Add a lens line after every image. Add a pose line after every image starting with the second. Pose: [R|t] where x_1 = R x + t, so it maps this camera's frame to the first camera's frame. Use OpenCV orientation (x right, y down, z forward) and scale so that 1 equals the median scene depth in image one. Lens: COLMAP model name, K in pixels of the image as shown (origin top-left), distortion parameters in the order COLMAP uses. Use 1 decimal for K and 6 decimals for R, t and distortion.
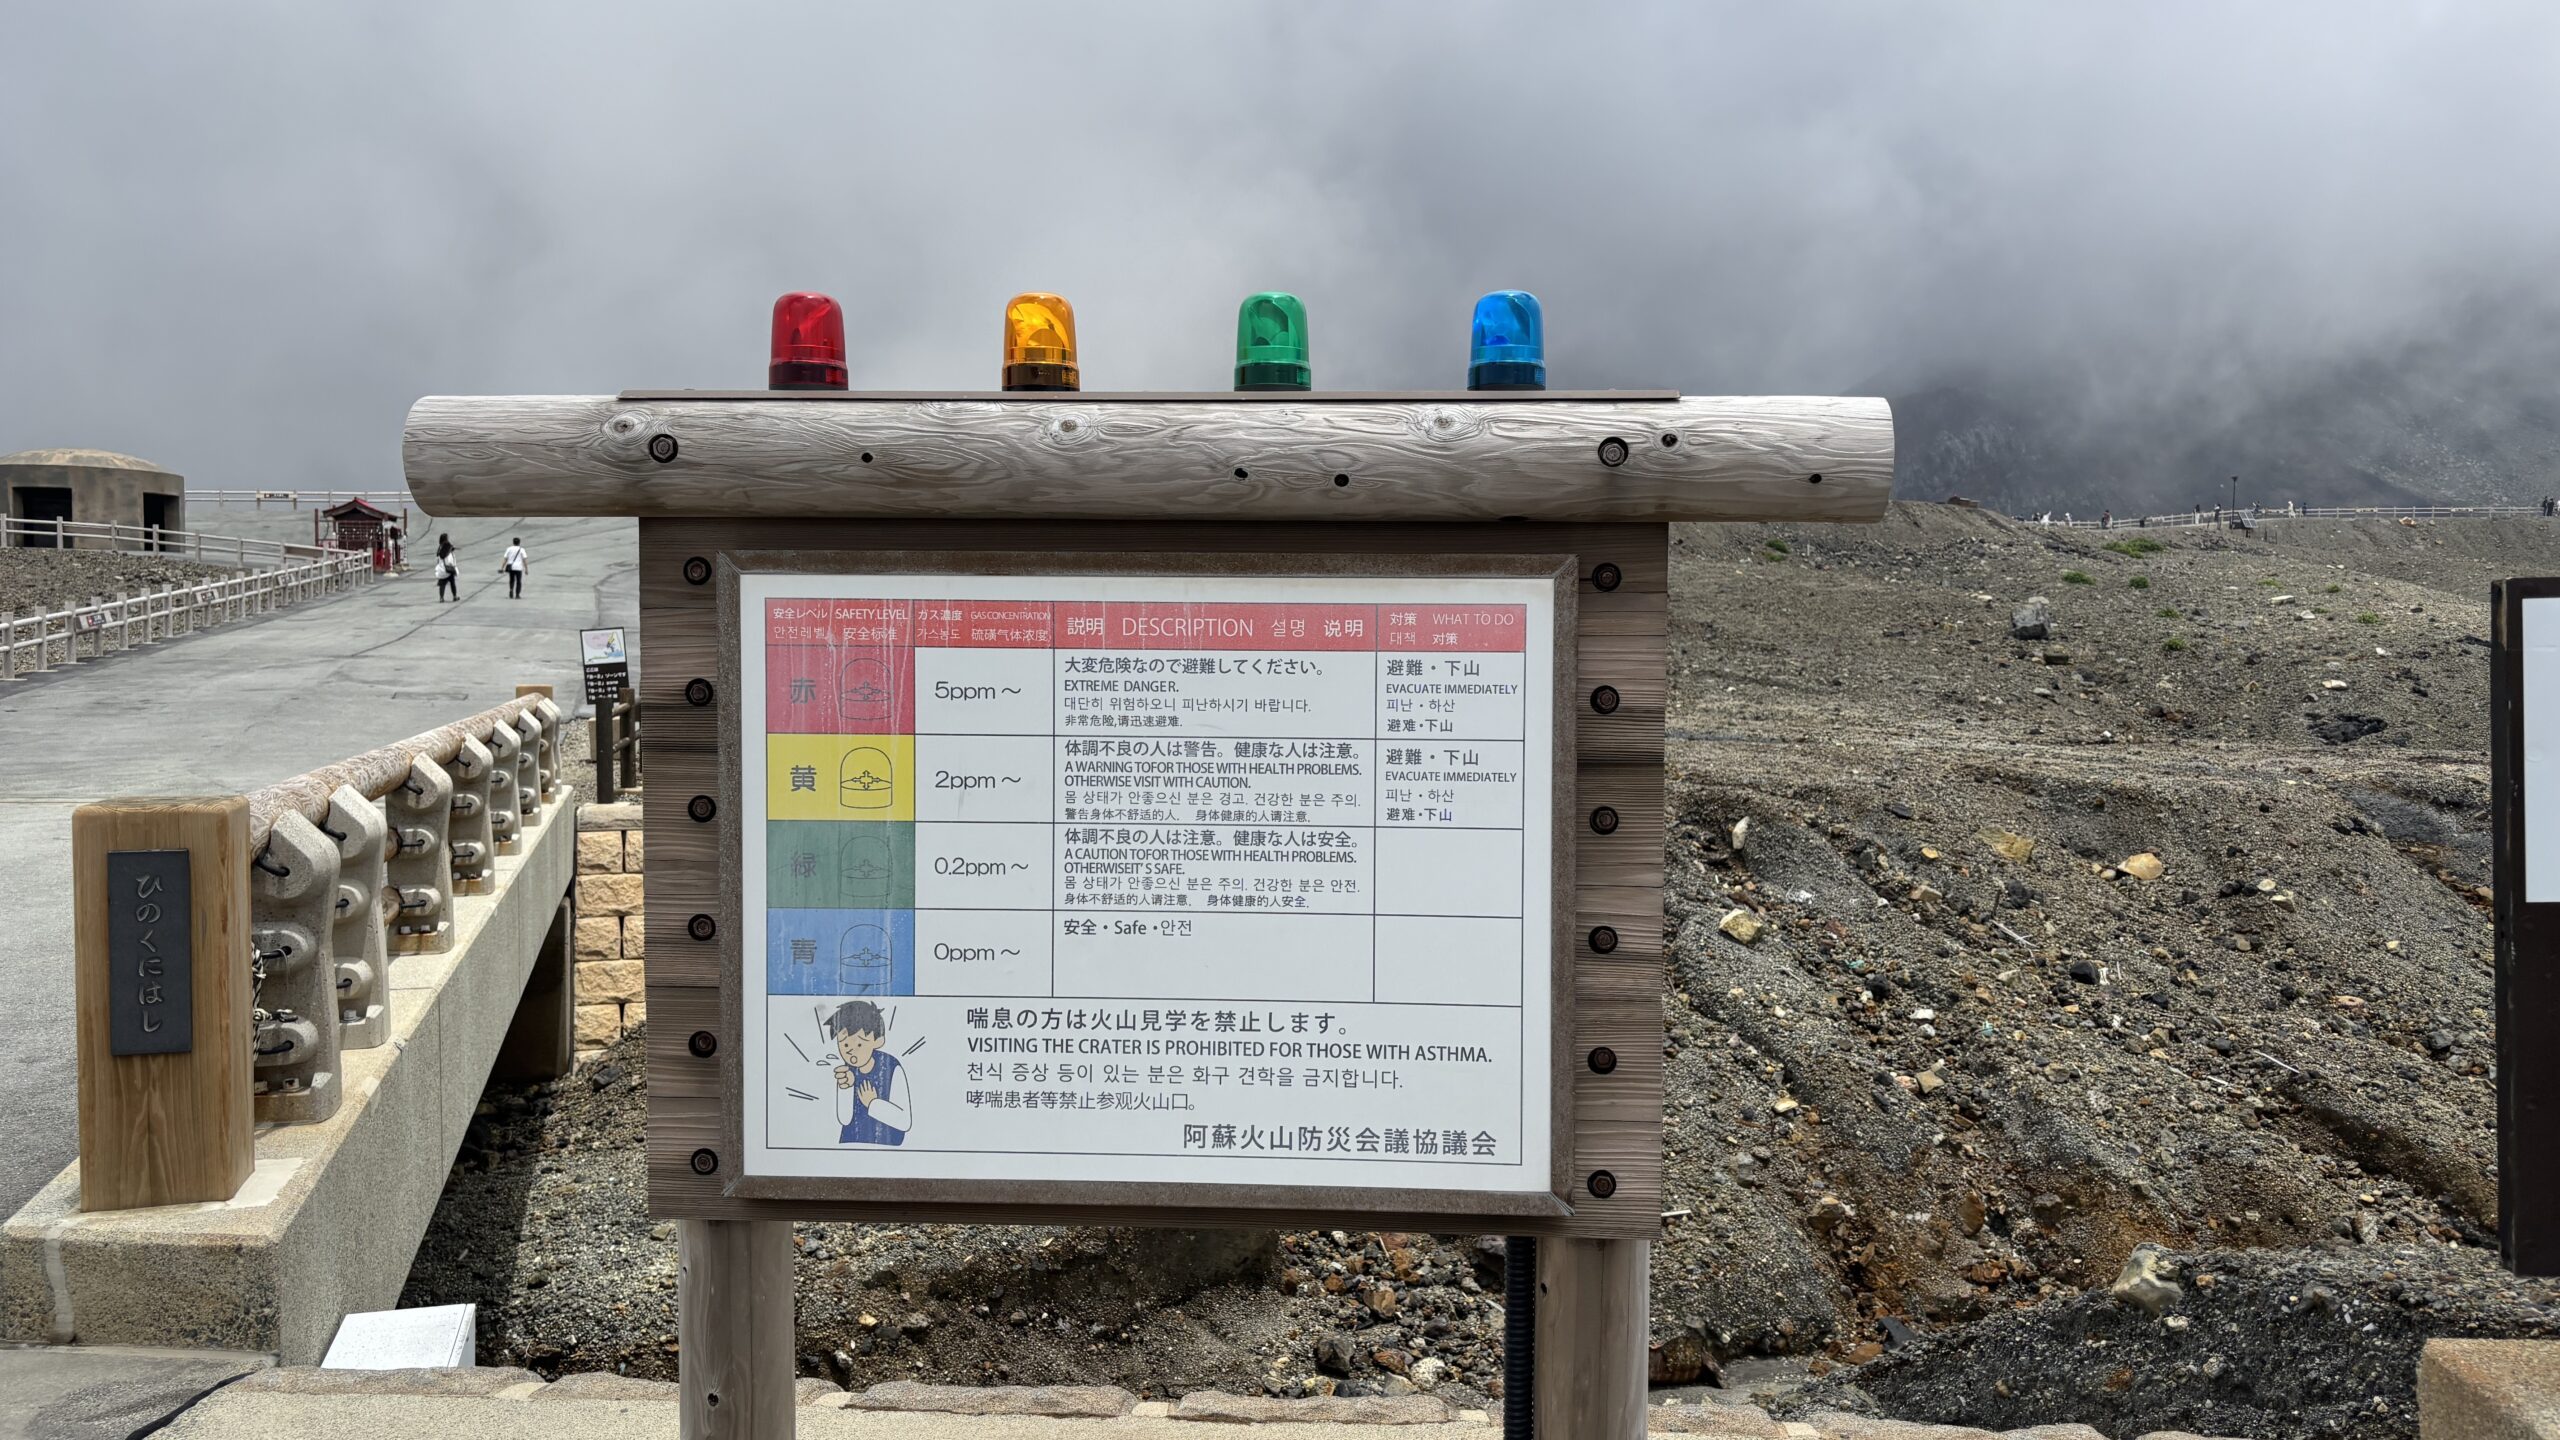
lens RADIAL K [[1914.1, 0, 1318.7], [0, 1914.1, 723.4], [0, 0, 1]] dist [0.115300, -0.208471]
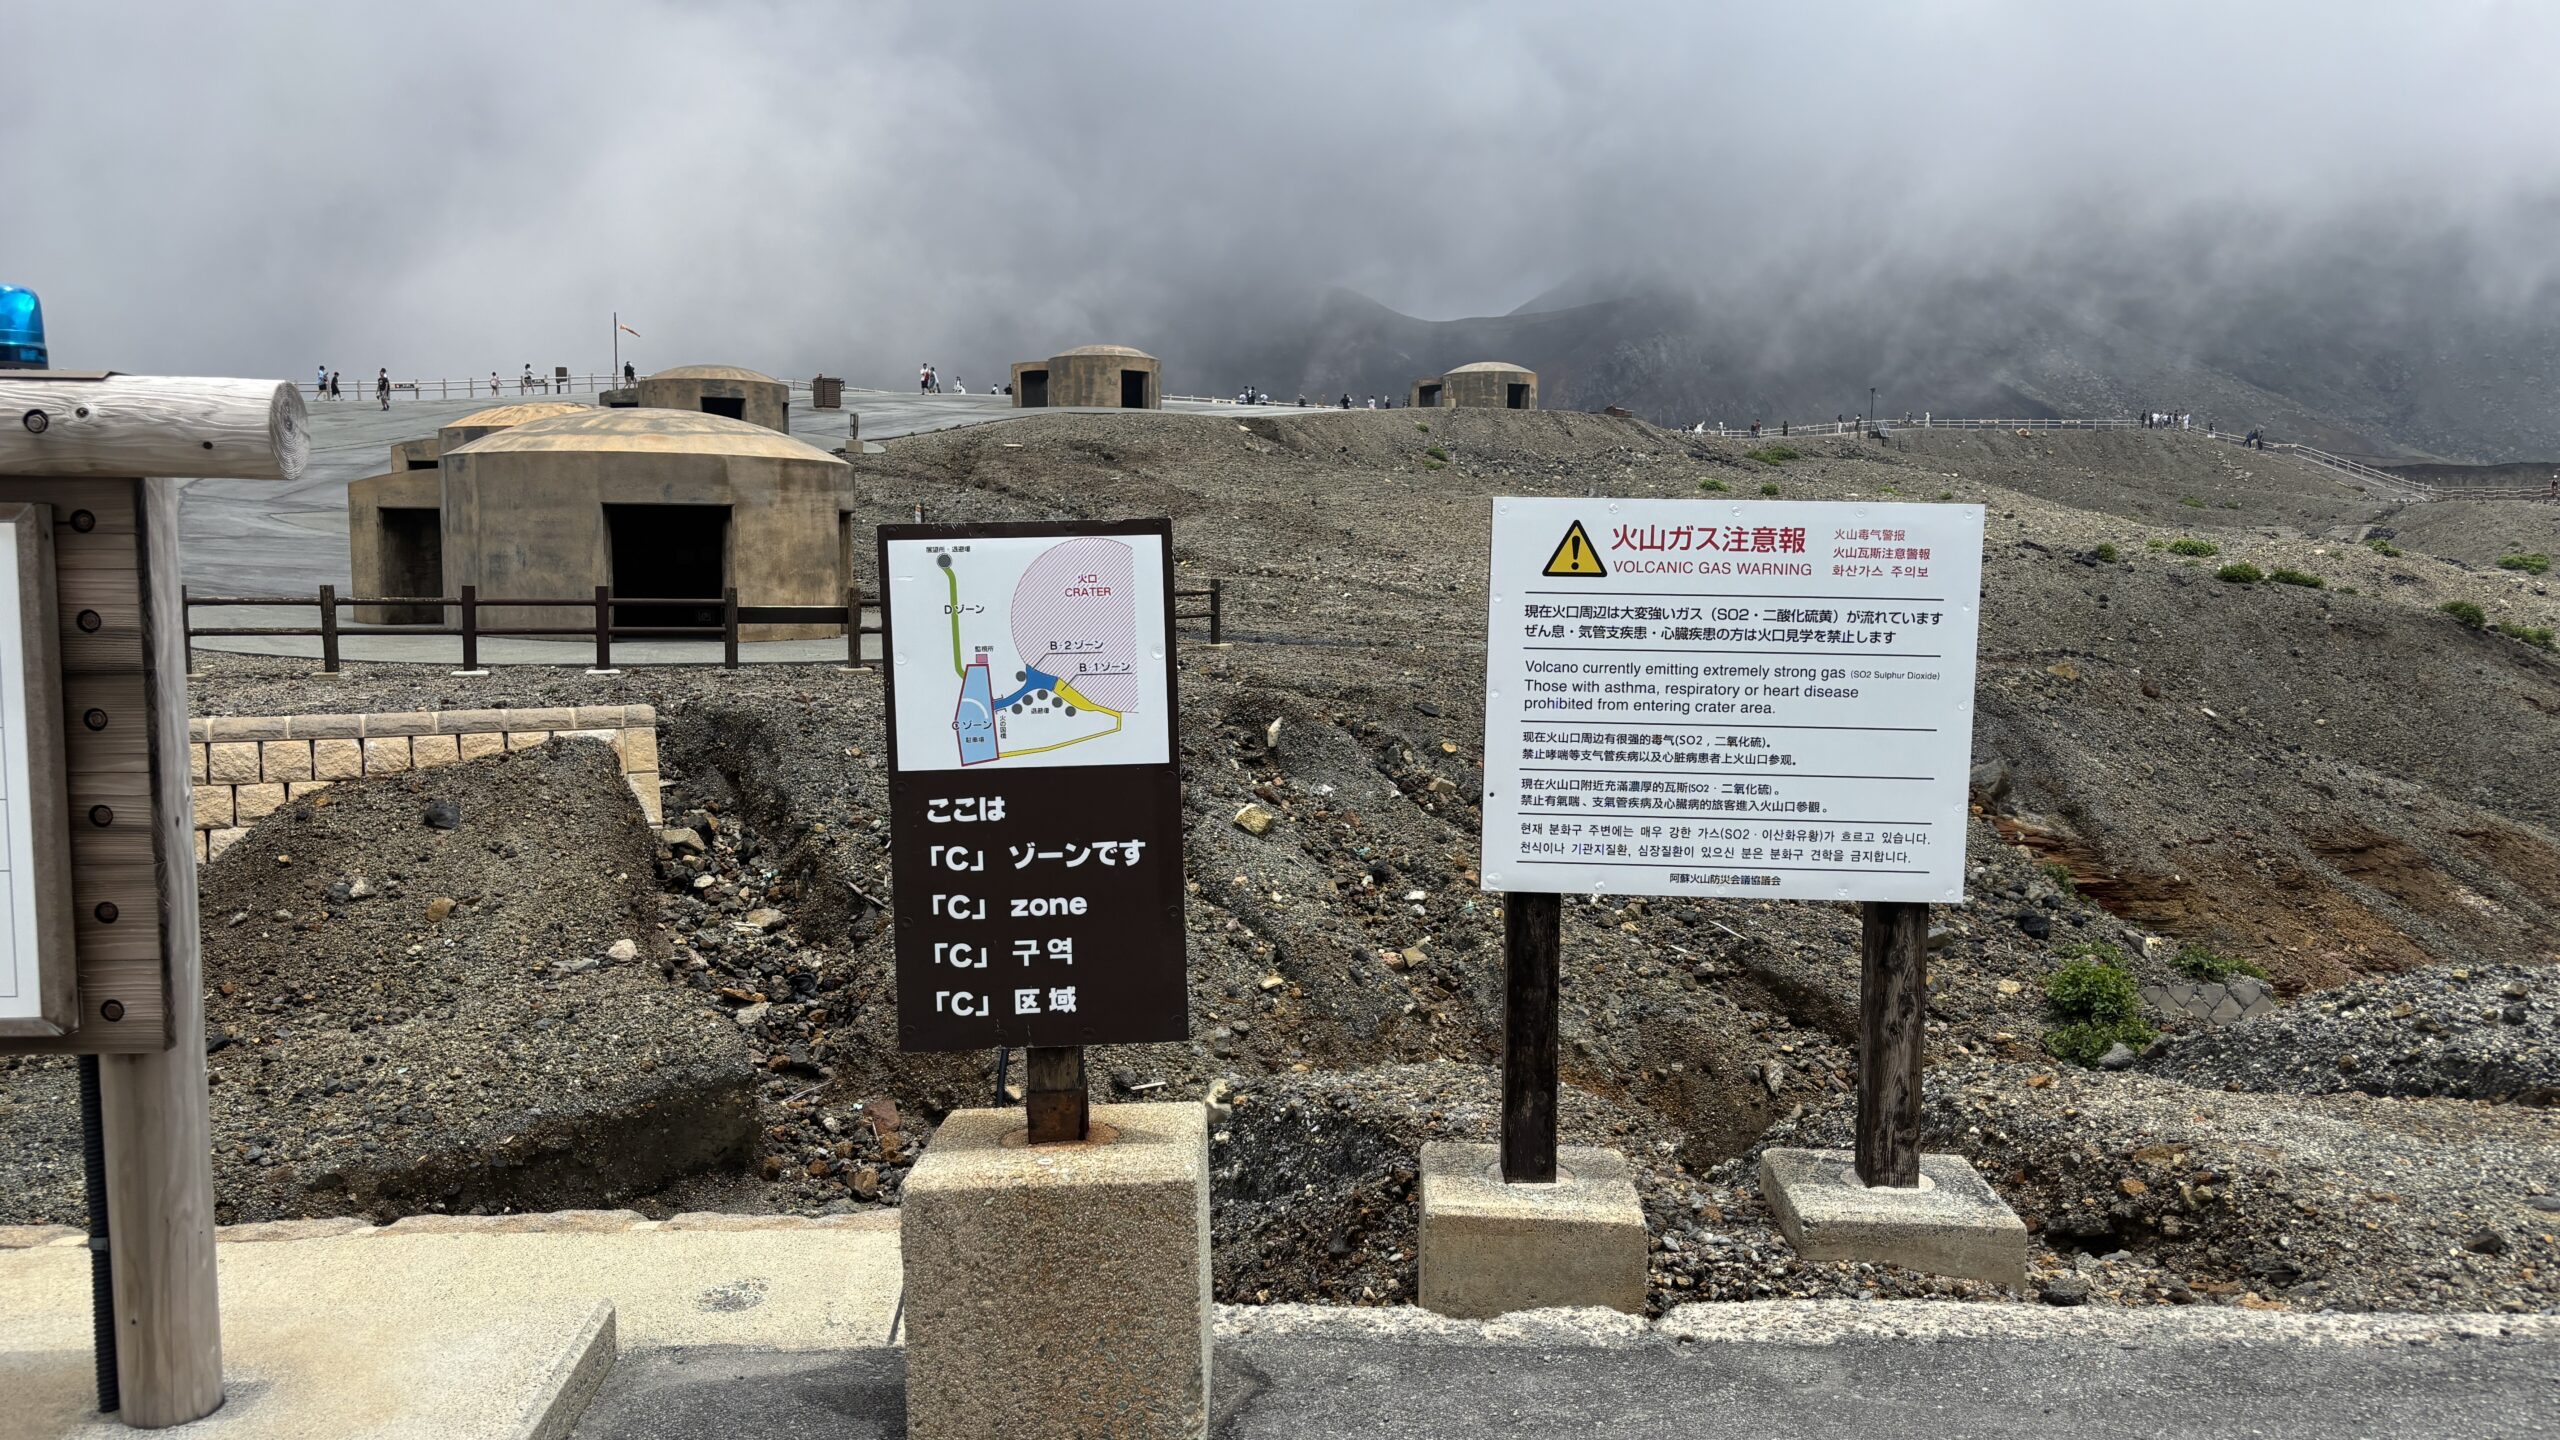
lens RADIAL K [[1897.6, 0, 1244.5], [0, 1897.6, 714.3], [0, 0, 1]] dist [0.138325, -0.115899]
pose [[0.993193, -0.013886, 0.115647, 0.740429], [0.008702, 0.998940, 0.045210, -0.002997], [-0.116152, -0.043896, 0.992261, -0.338439]]
